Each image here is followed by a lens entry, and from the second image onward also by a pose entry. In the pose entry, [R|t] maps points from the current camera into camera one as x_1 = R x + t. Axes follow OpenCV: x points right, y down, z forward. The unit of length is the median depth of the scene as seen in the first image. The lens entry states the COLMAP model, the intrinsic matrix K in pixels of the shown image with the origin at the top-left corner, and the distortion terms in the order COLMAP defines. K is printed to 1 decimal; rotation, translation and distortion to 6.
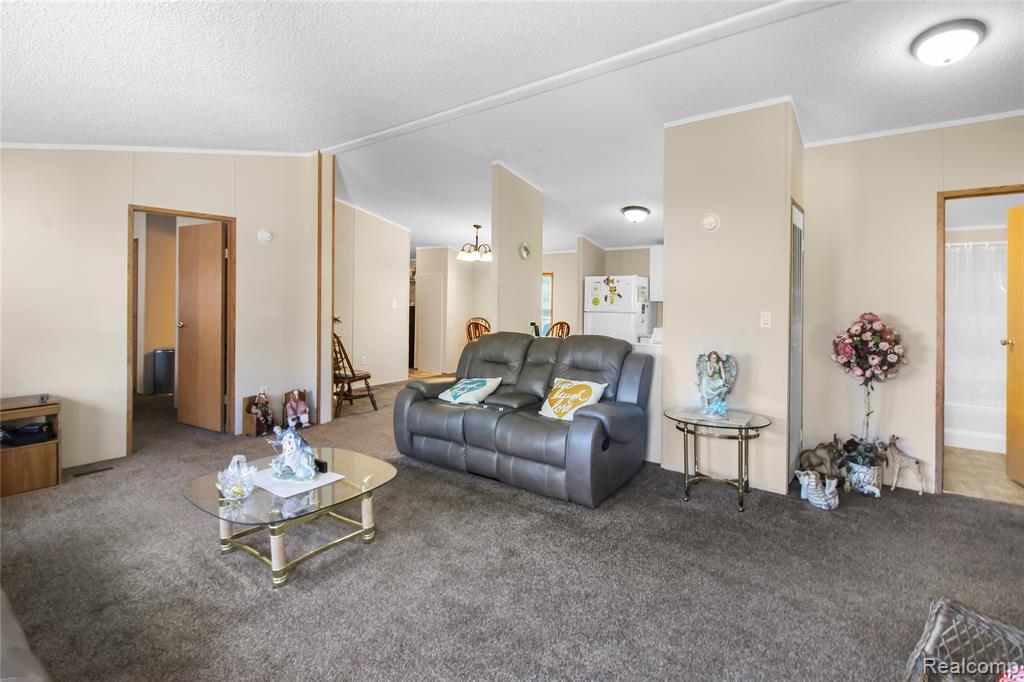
lens RADIAL K [[504.6, 0, 514.2], [0, 504.6, 297.3], [0, 0, 1]] dist [-0.001088, -0.000687]
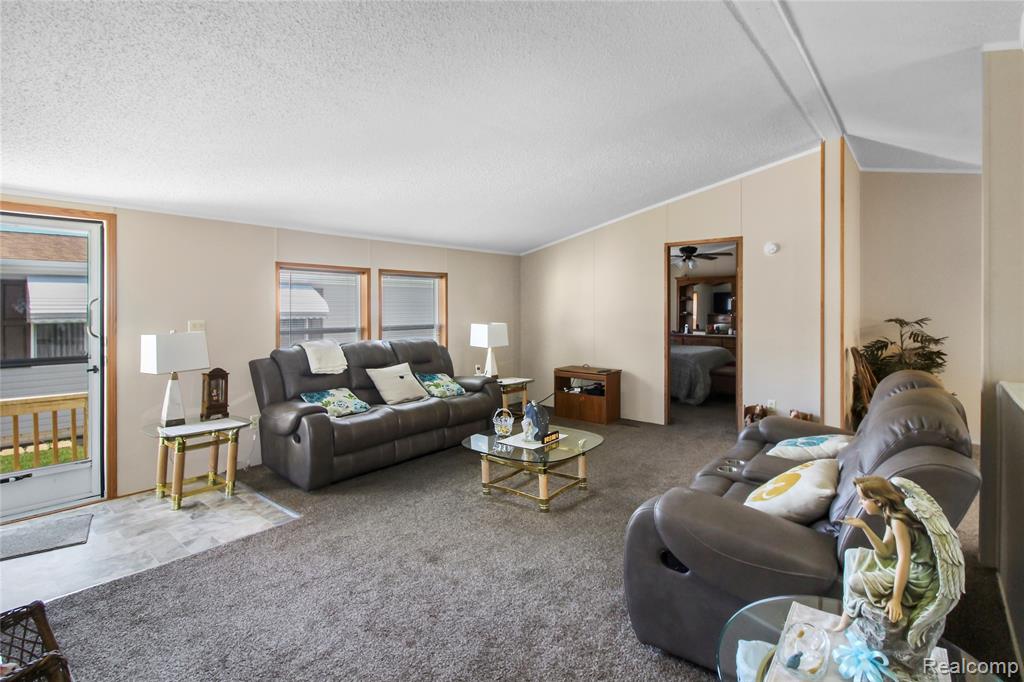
lens RADIAL K [[480.6, 0, 512.3], [0, 480.6, 307.1], [0, 0, 1]] dist [0.000990, -0.009500]
pose [[-0.045647, -0.011594, -0.998890, 0.574978], [0.002079, 0.999929, -0.011701, 0.005151], [0.998955, -0.002610, -0.045619, 0.643740]]
